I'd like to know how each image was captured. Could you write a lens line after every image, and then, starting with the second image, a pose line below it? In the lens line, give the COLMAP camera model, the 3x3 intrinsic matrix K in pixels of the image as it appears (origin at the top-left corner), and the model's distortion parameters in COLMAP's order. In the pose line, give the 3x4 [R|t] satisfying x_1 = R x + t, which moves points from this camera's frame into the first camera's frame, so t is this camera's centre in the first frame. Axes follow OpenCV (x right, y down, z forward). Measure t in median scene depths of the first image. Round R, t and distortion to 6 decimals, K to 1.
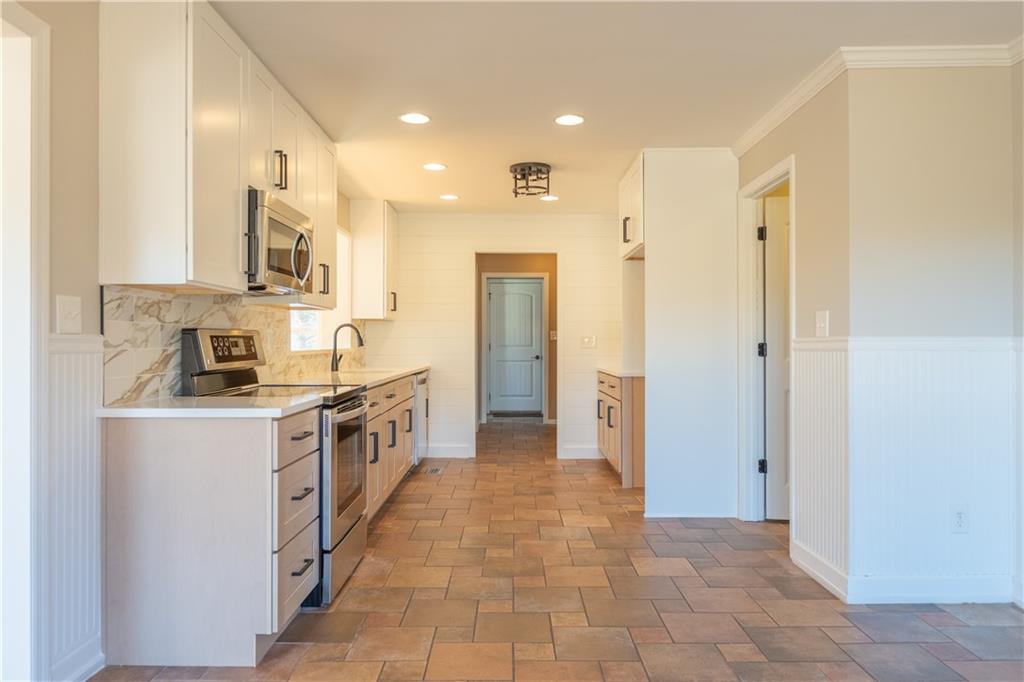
lens RADIAL K [[719.9, 0, 522.6], [0, 719.9, 341.8], [0, 0, 1]] dist [-0.011272, 0.007370]
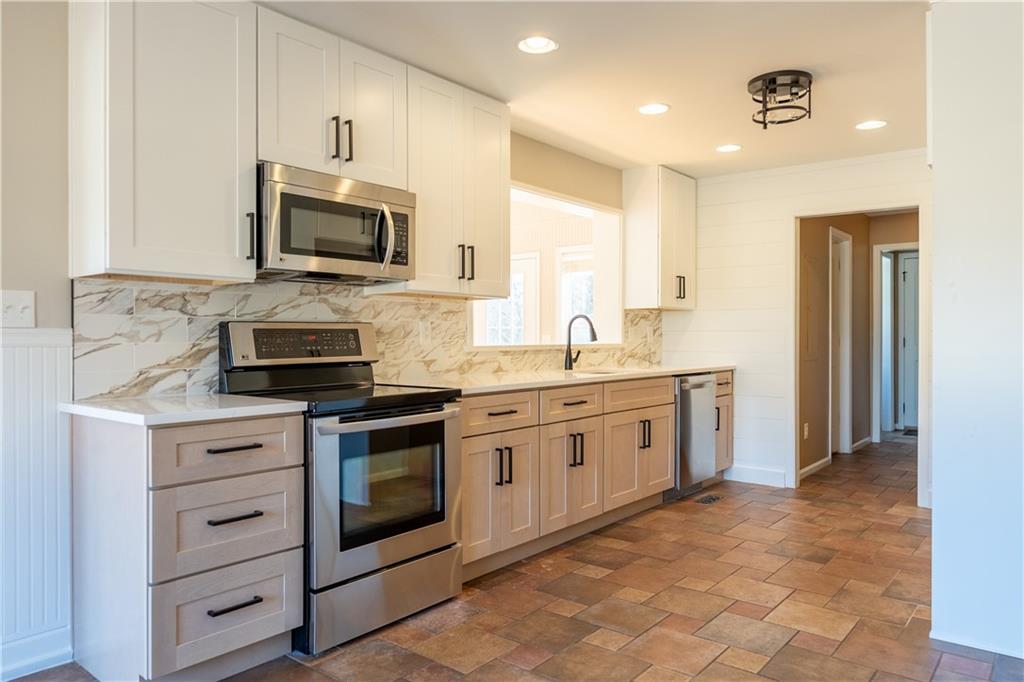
lens RADIAL K [[719.9, 0, 506.6], [0, 719.9, 342.4], [0, 0, 1]] dist [-0.011272, 0.007370]
pose [[0.766348, 0.005582, -0.642402, 0.426567], [0.000161, 0.999961, 0.008881, 0.000419], [0.642426, -0.006909, 0.766317, 0.515748]]
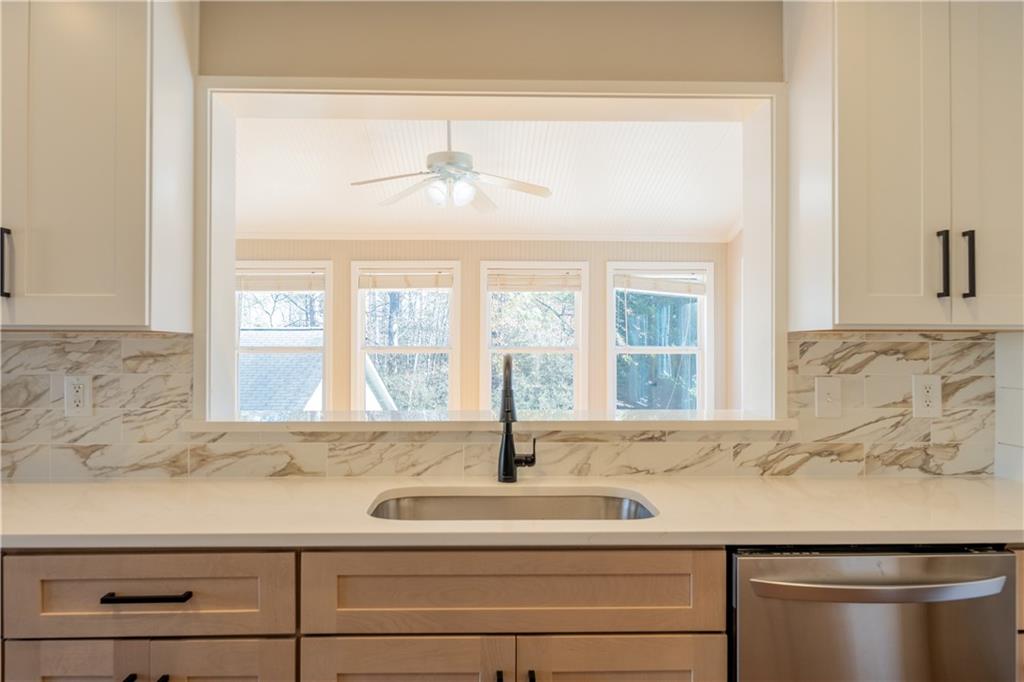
lens RADIAL K [[719.9, 0, 509.7], [0, 719.9, 337.1], [0, 0, 1]] dist [-0.011272, 0.007370]
pose [[0.007324, -0.027271, -0.999601, 0.200358], [-0.000167, 0.999628, -0.027273, -0.042187], [0.999973, 0.000367, 0.007316, 1.790010]]
